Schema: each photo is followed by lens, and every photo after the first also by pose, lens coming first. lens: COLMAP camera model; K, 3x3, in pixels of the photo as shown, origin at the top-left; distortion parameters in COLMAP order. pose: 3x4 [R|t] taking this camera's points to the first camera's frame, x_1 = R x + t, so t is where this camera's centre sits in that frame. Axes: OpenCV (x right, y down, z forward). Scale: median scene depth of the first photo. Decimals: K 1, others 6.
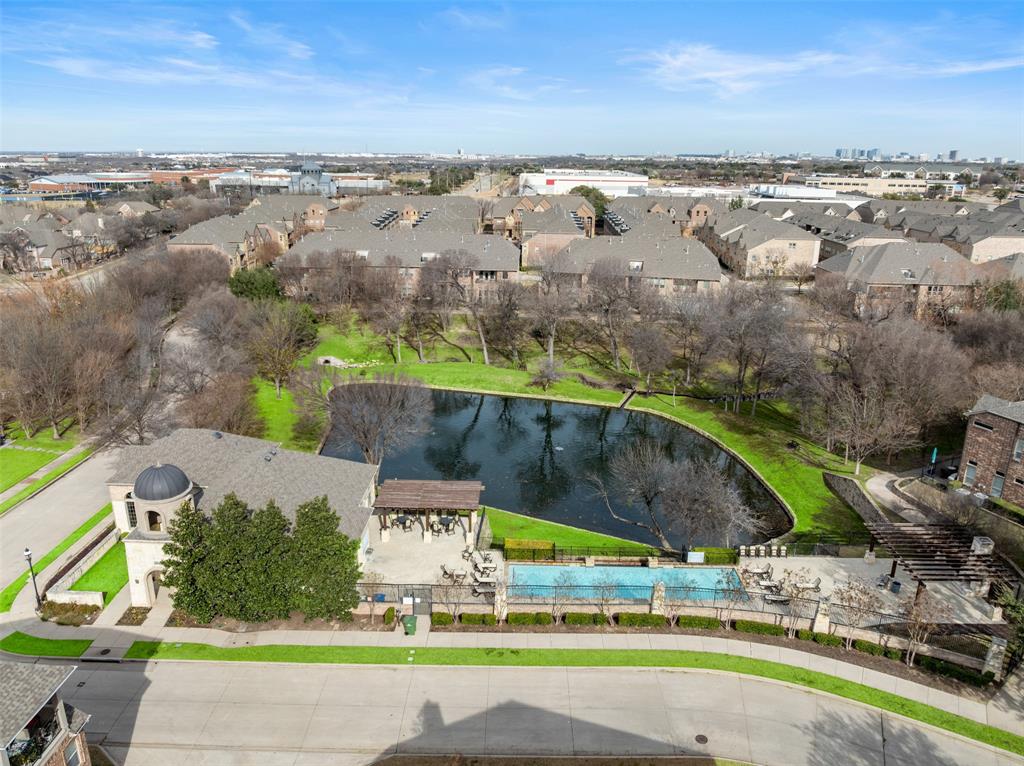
lens RADIAL K [[732.0, 0, 512.0], [0, 732.0, 383.0], [0, 0, 1]] dist [-0.039310, 0.002950]
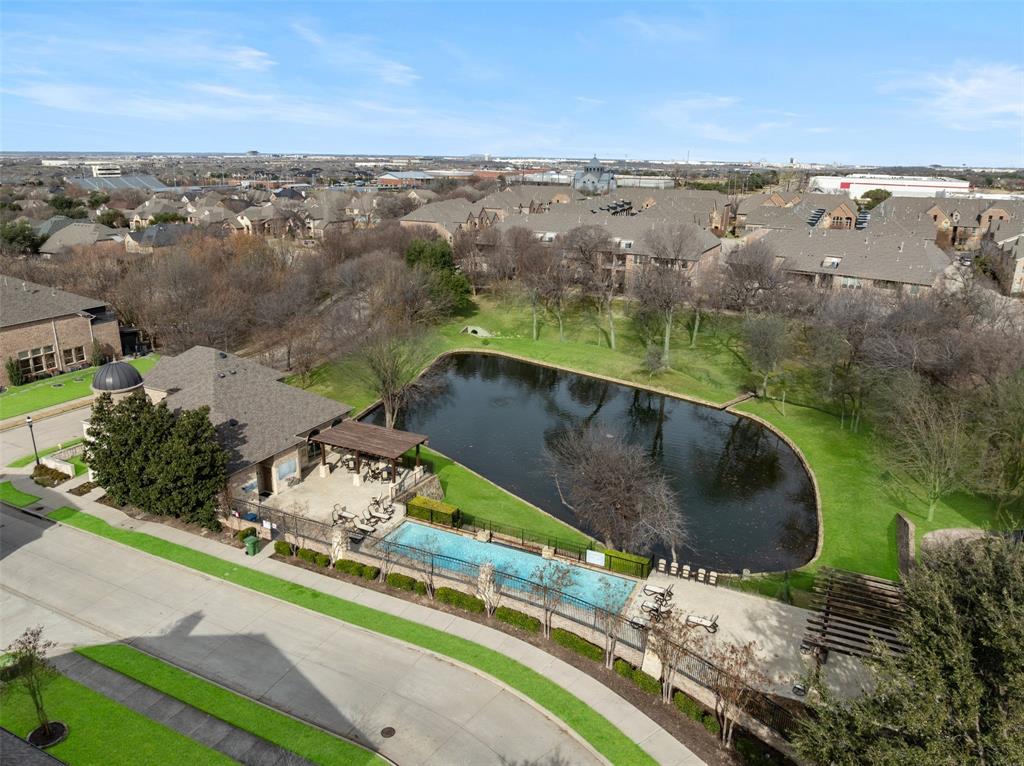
lens RADIAL K [[732.0, 0, 512.0], [0, 732.0, 383.0], [0, 0, 1]] dist [-0.039310, 0.002950]
pose [[0.904770, 0.128594, -0.406023, 0.478231], [-0.133825, 0.990882, 0.015617, 0.040823], [0.404329, 0.040206, 0.913730, 0.191406]]
